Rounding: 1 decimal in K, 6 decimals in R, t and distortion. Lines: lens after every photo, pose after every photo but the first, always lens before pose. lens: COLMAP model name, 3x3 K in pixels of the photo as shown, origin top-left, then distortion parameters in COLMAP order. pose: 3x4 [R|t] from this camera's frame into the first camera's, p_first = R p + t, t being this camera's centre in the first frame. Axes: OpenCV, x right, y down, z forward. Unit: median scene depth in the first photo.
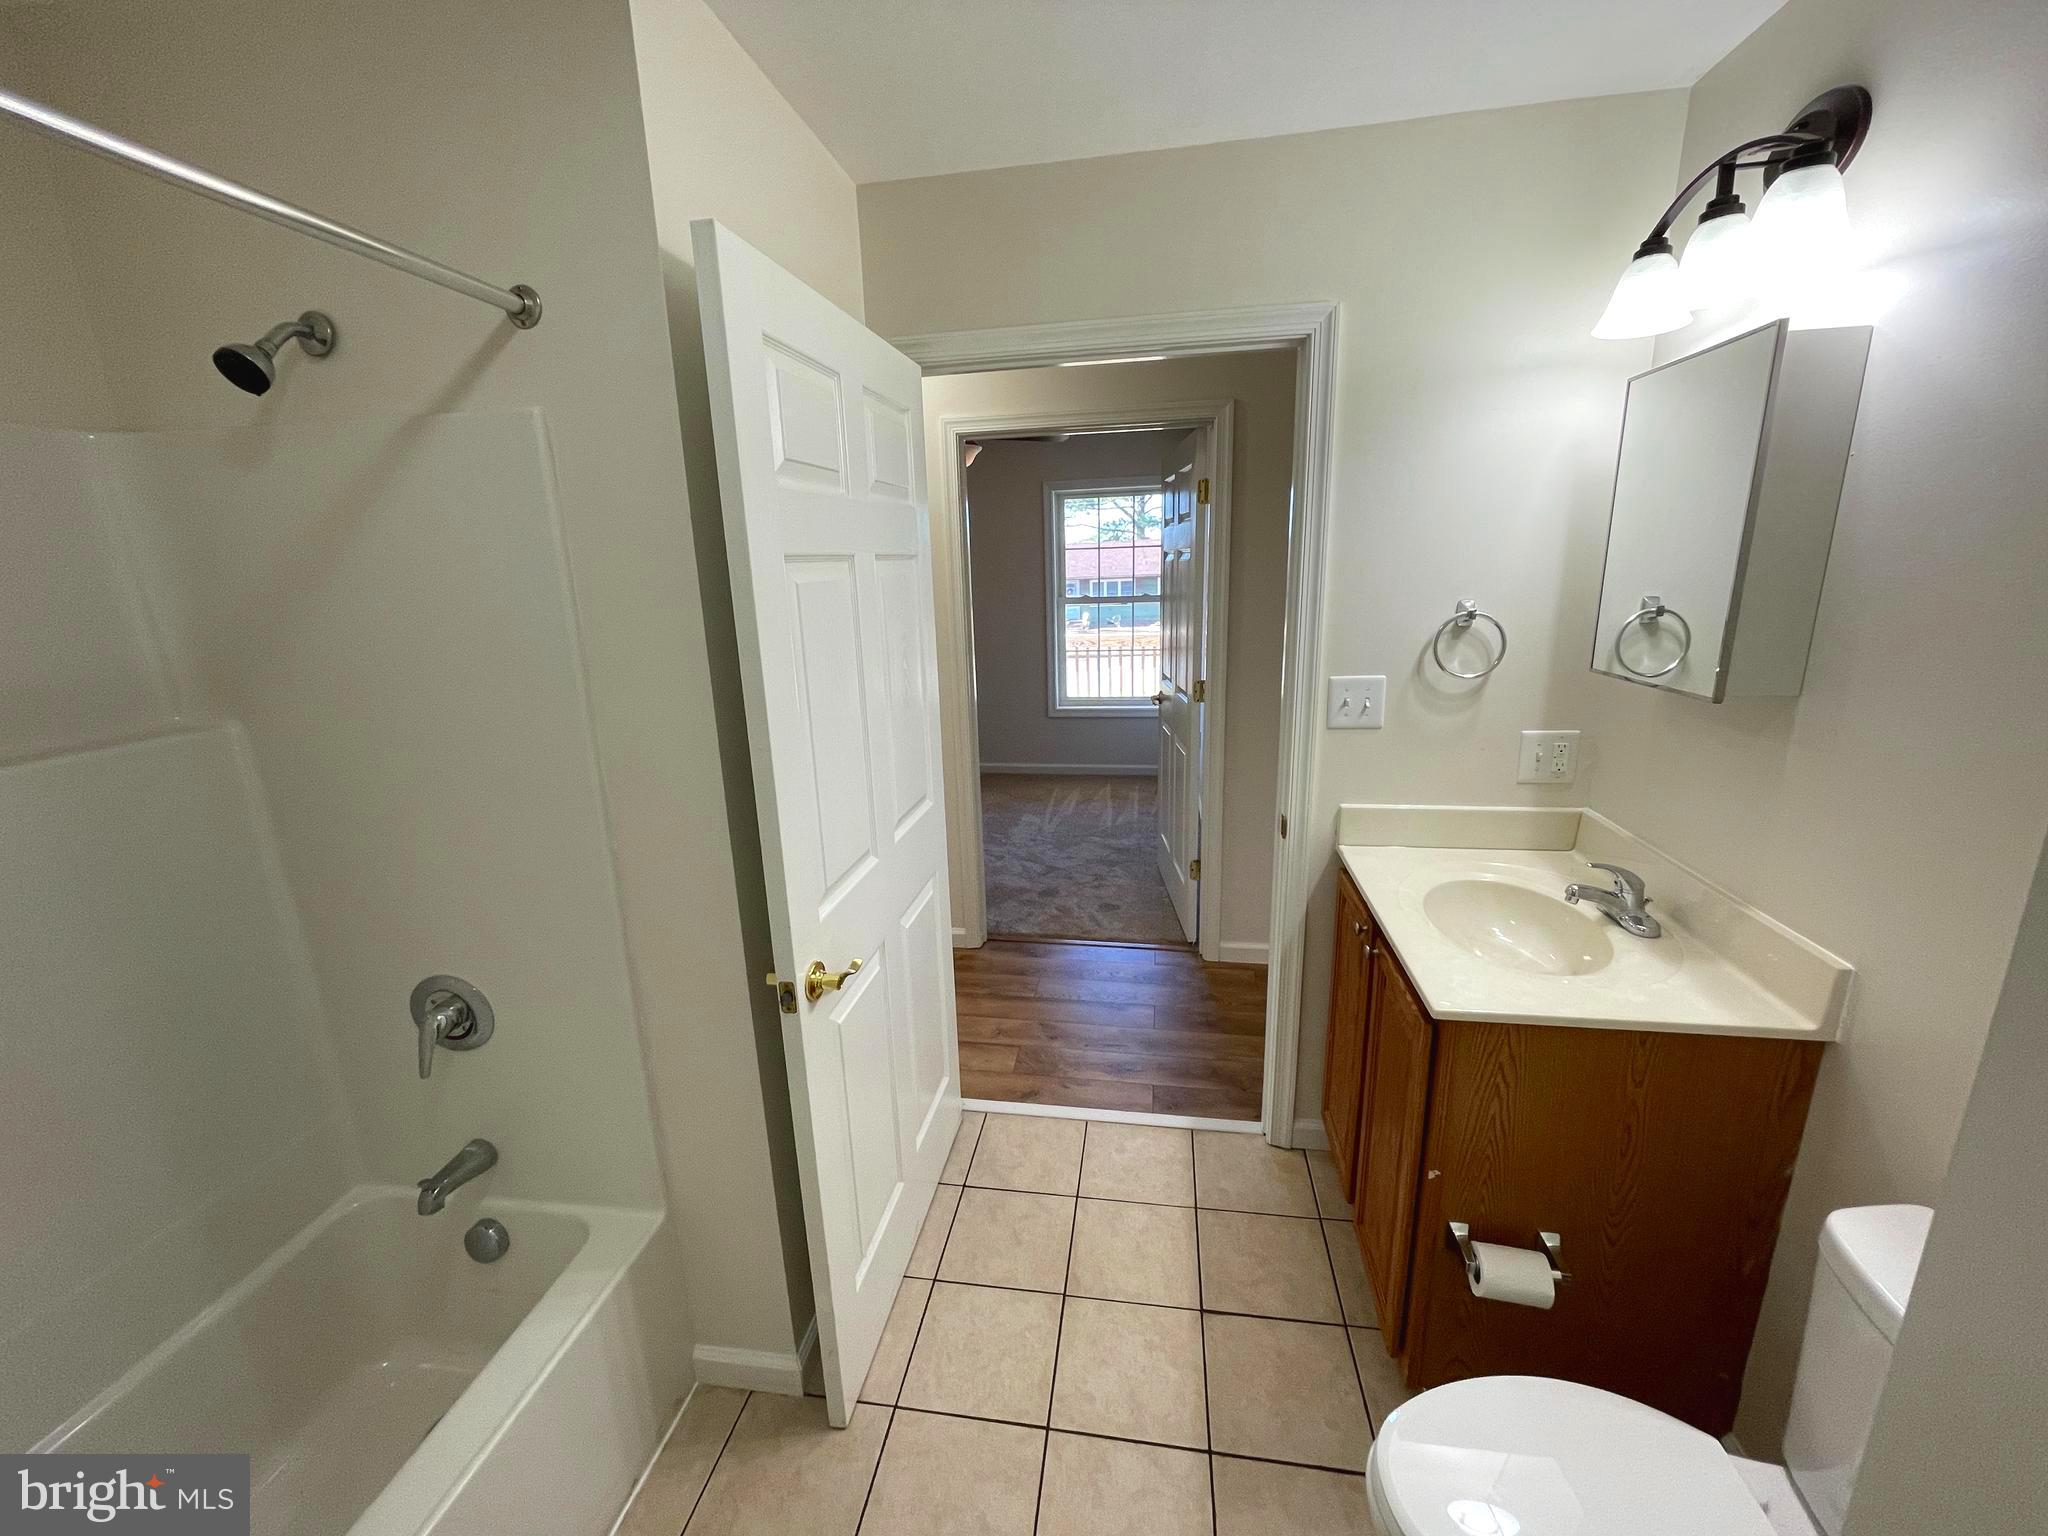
lens RADIAL K [[826.2, 0, 1012.2], [0, 826.2, 770.4], [0, 0, 1]] dist [-0.002005, -0.000046]
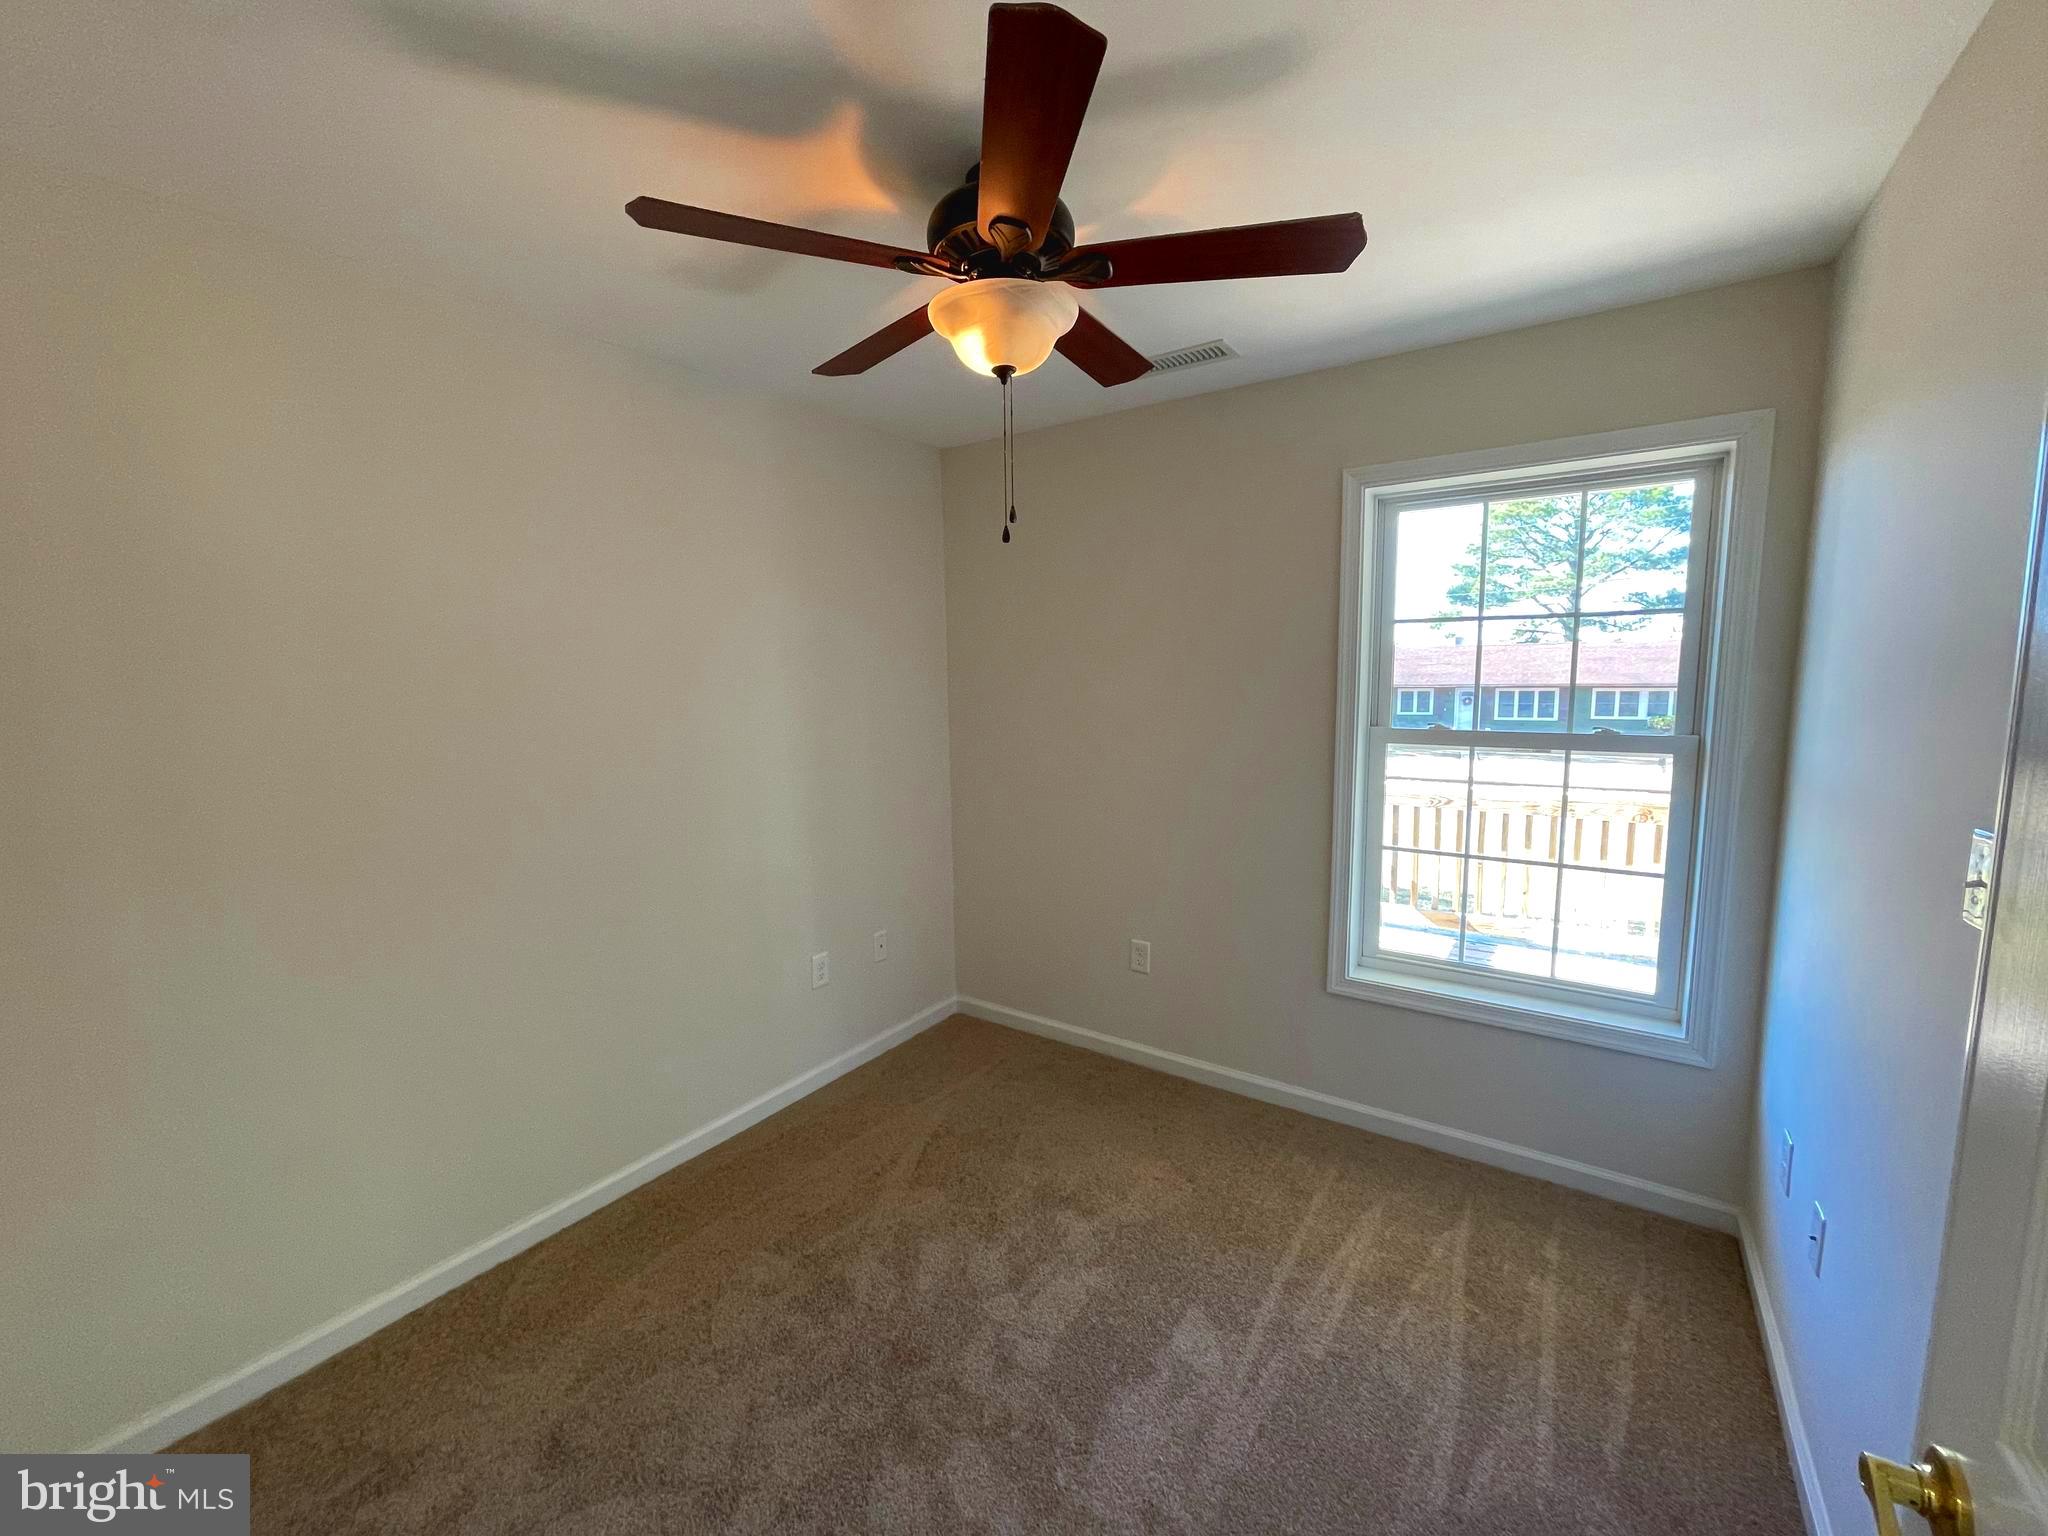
lens RADIAL K [[826.2, 0, 1012.2], [0, 826.2, 770.4], [0, 0, 1]] dist [-0.002005, -0.000046]
pose [[0.904461, 0.068119, -0.421083, 0.072087], [-0.114019, 0.989855, -0.084776, -0.129412], [0.411036, 0.124688, 0.903052, 0.533360]]
